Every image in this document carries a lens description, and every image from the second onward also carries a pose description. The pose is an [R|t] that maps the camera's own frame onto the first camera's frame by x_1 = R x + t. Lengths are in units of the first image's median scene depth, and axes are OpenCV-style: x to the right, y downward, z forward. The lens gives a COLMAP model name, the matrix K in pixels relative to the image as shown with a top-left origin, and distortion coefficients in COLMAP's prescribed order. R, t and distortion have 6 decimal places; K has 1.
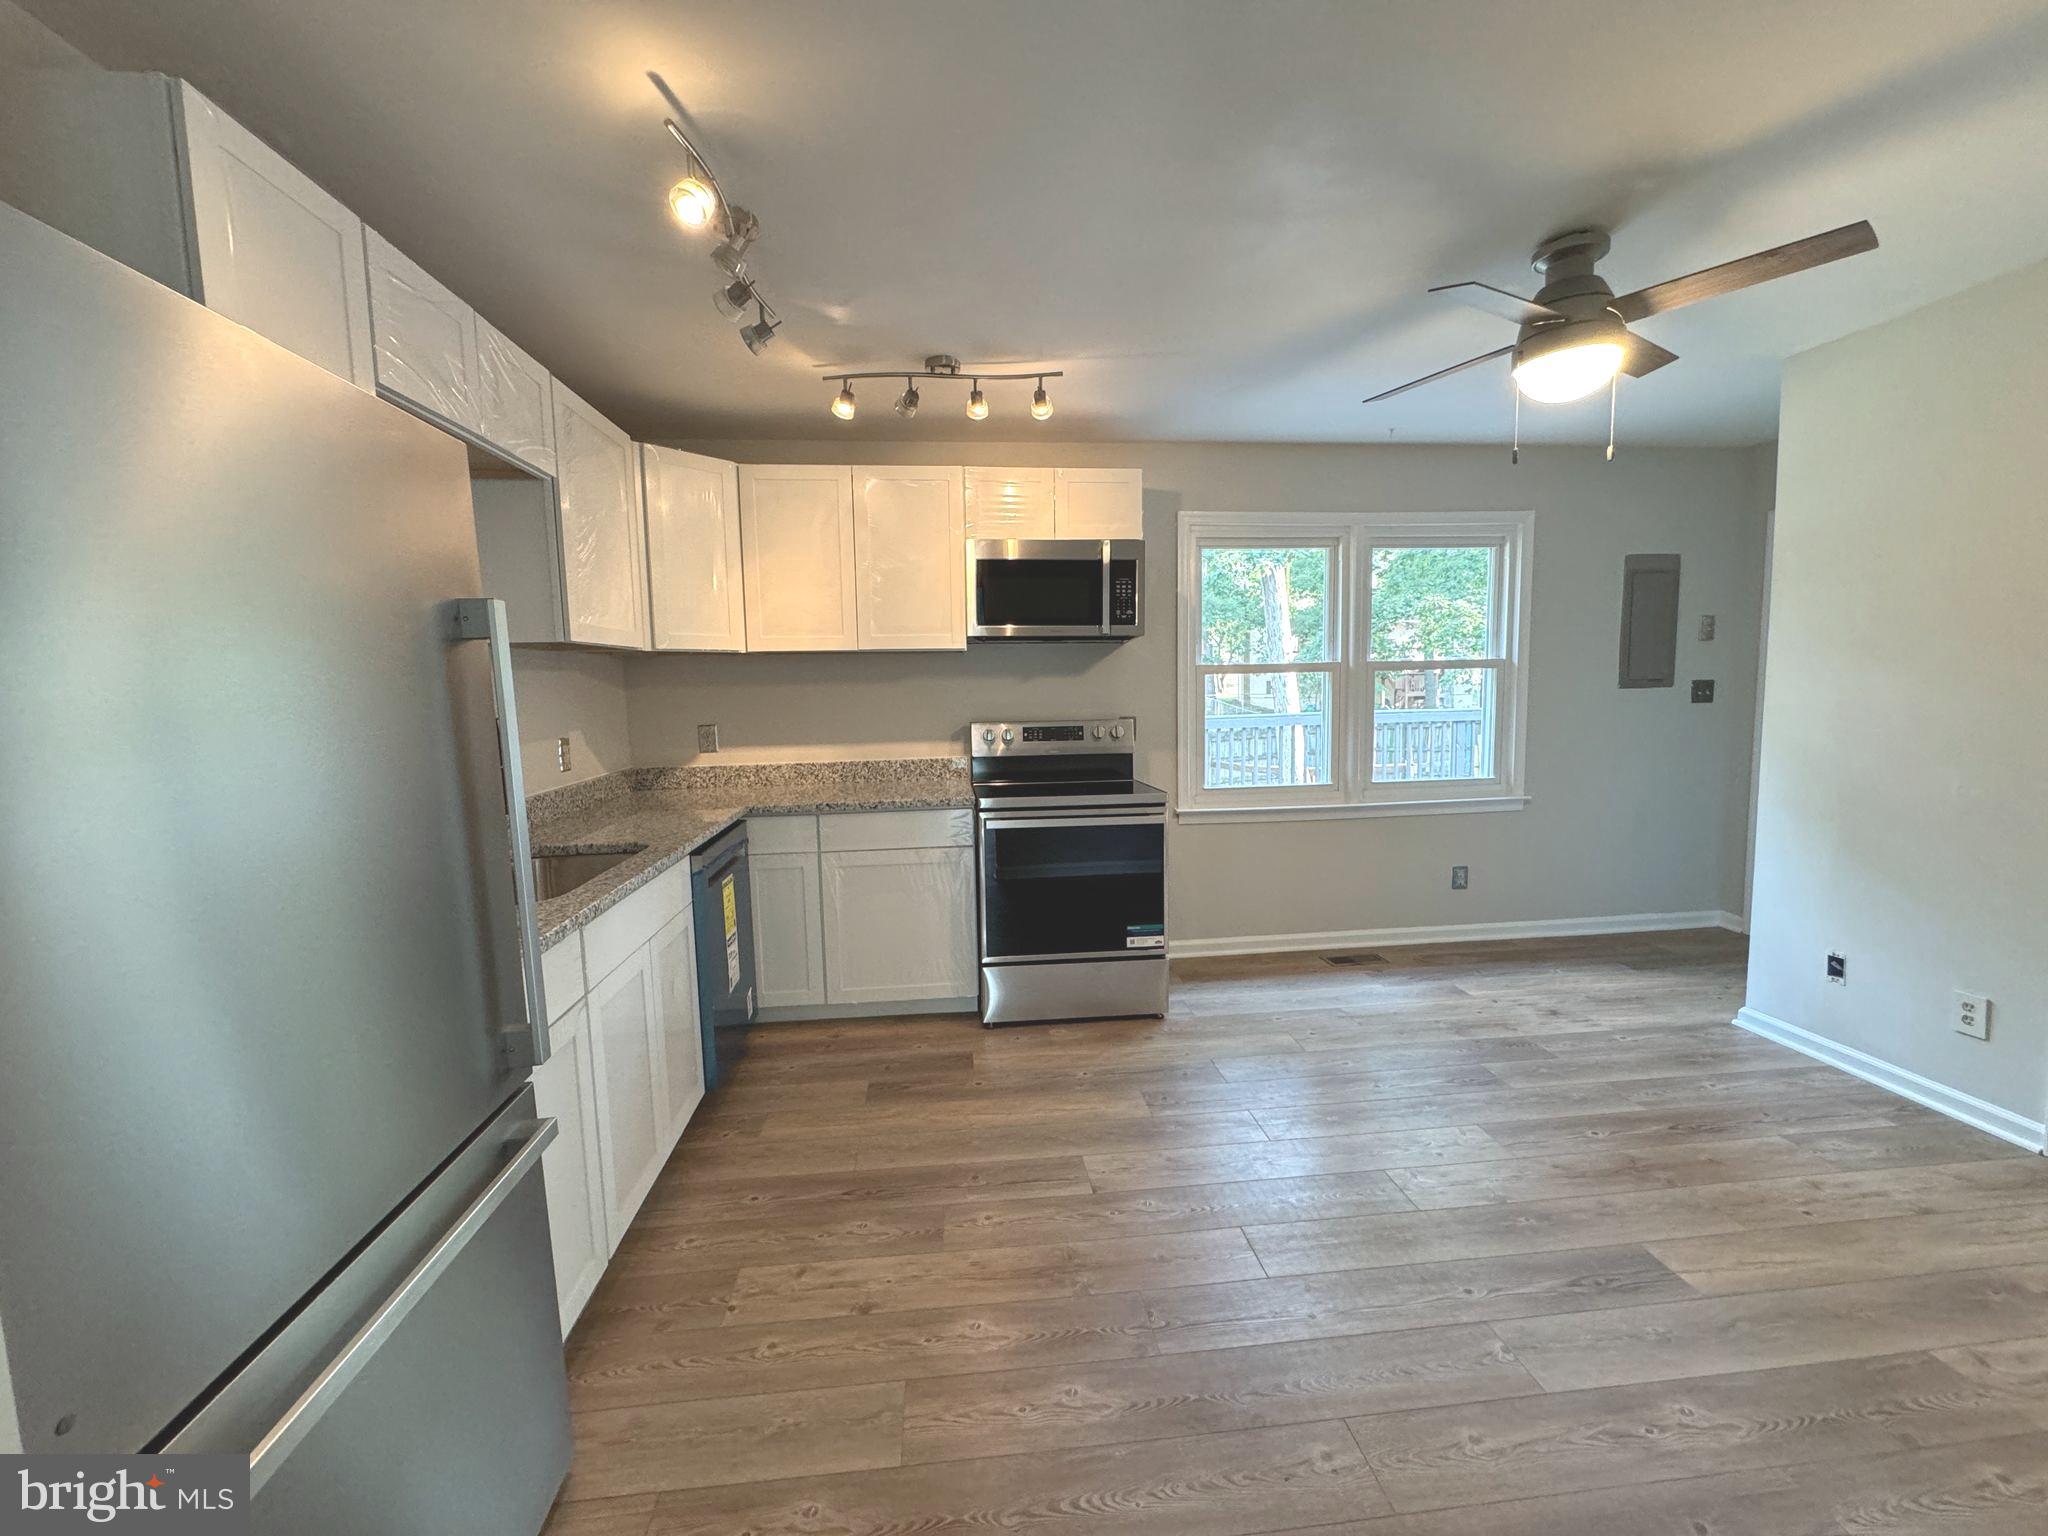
lens RADIAL K [[821.0, 0, 1017.9], [0, 821.0, 770.2], [0, 0, 1]] dist [-0.000185, 0.000417]
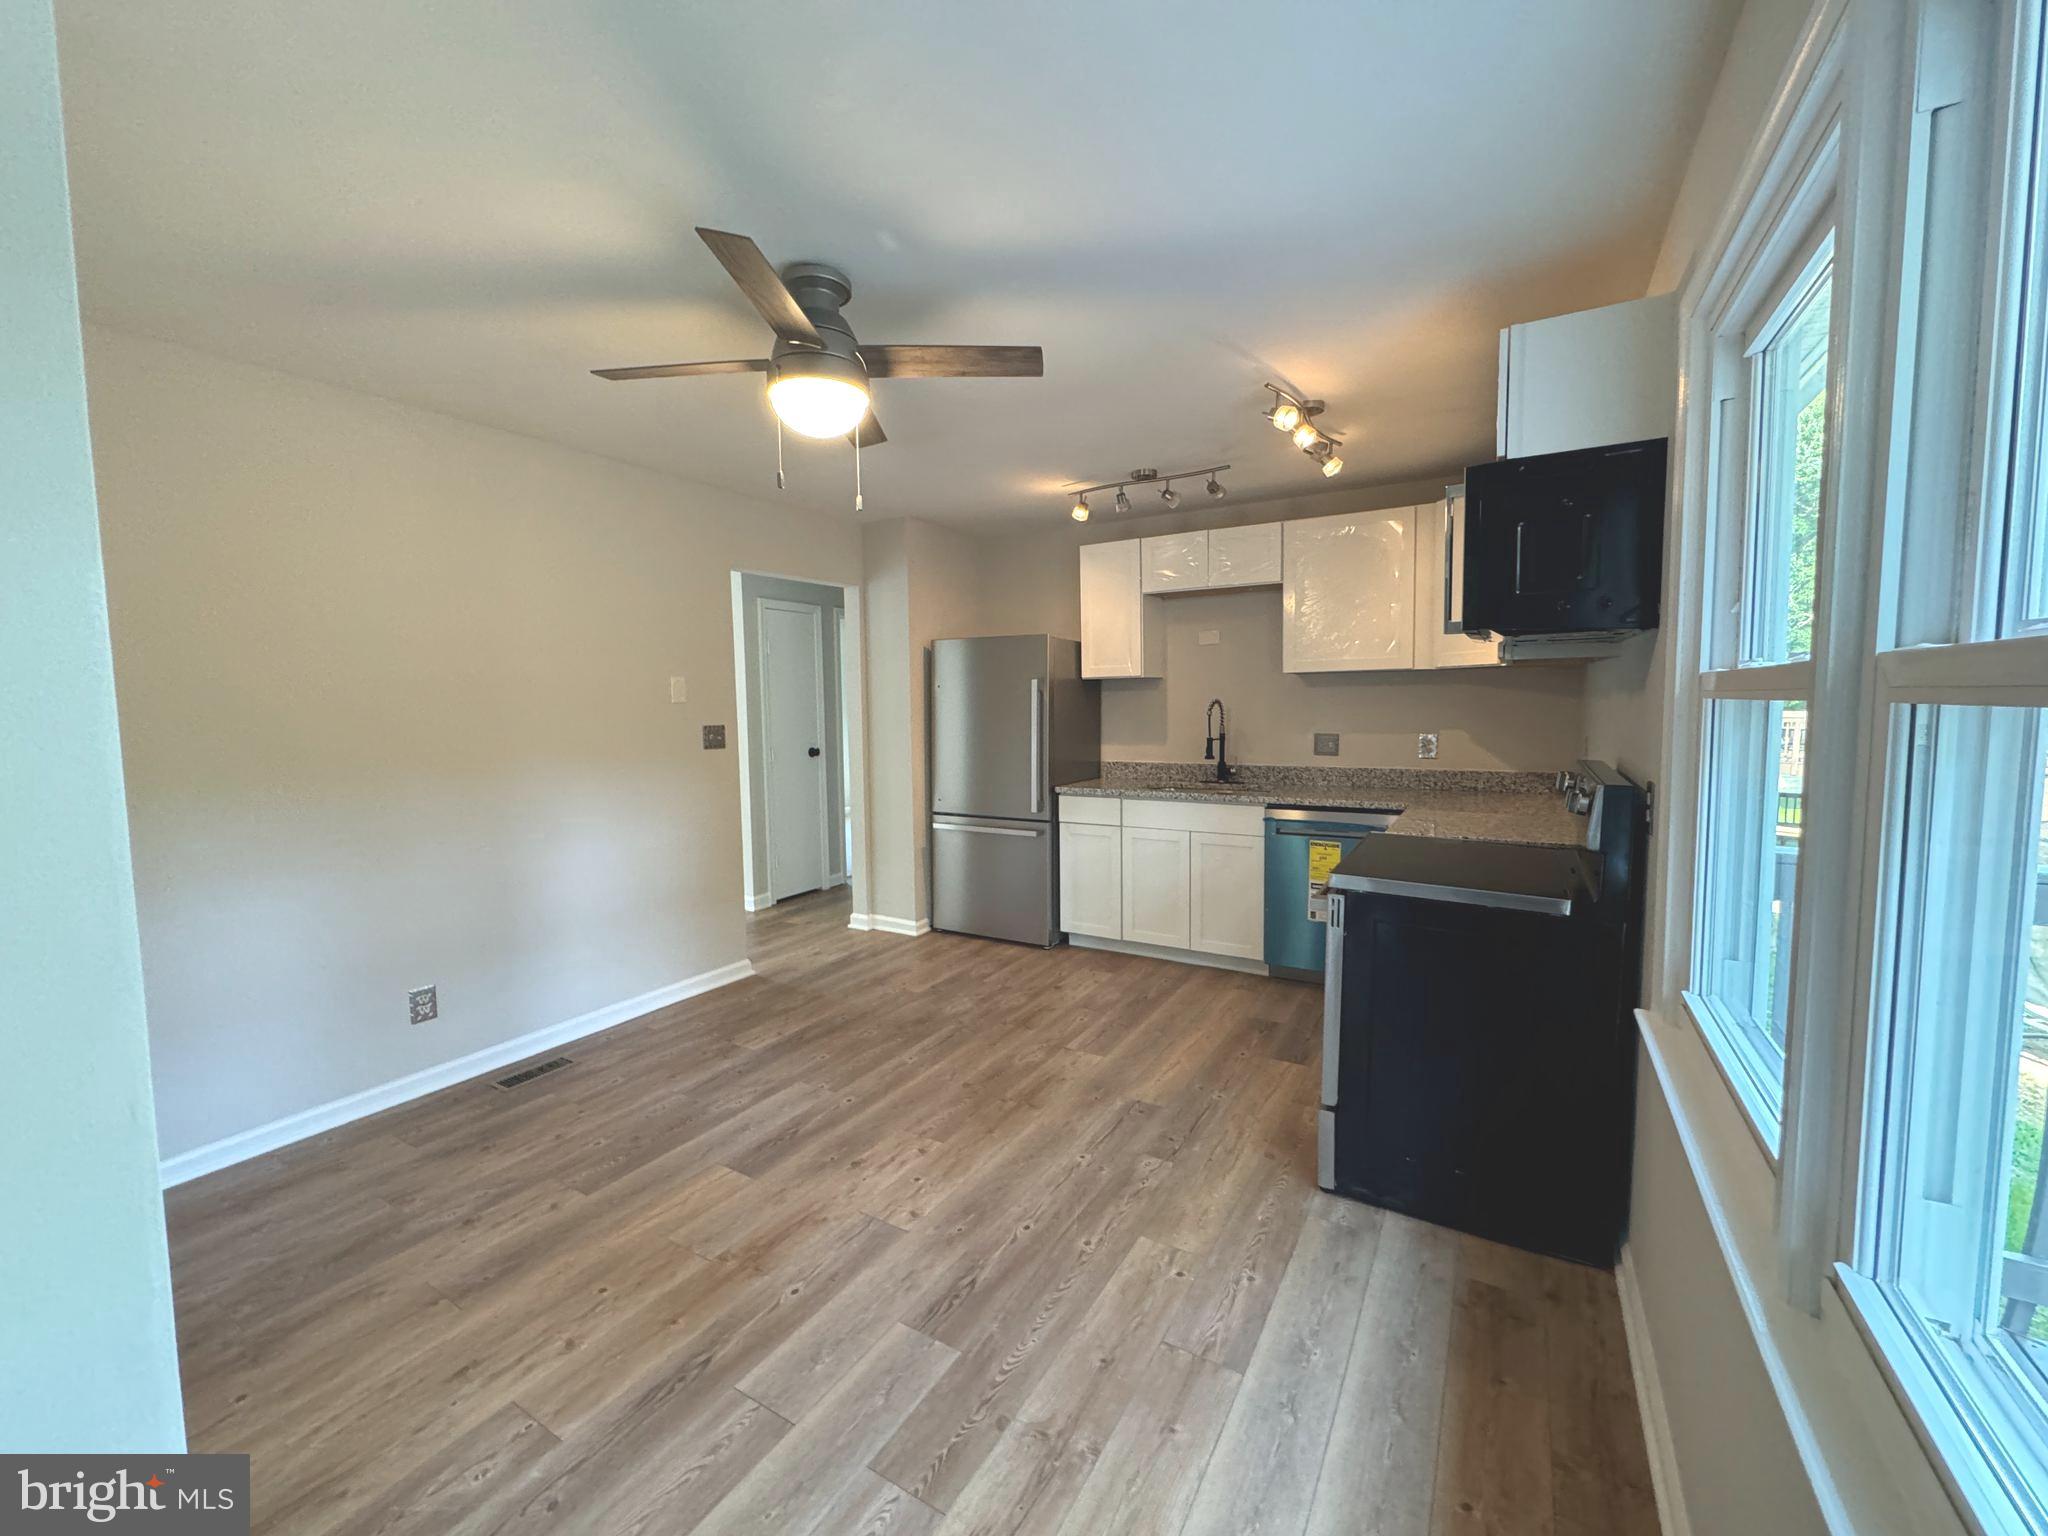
lens RADIAL K [[821.0, 0, 1026.6], [0, 821.0, 766.7], [0, 0, 1]] dist [-0.000185, 0.000417]
pose [[-0.593541, 0.094107, -0.799282, 1.290810], [-0.059875, 0.985224, 0.160462, -0.227980], [0.802573, 0.143098, -0.579137, 1.747623]]
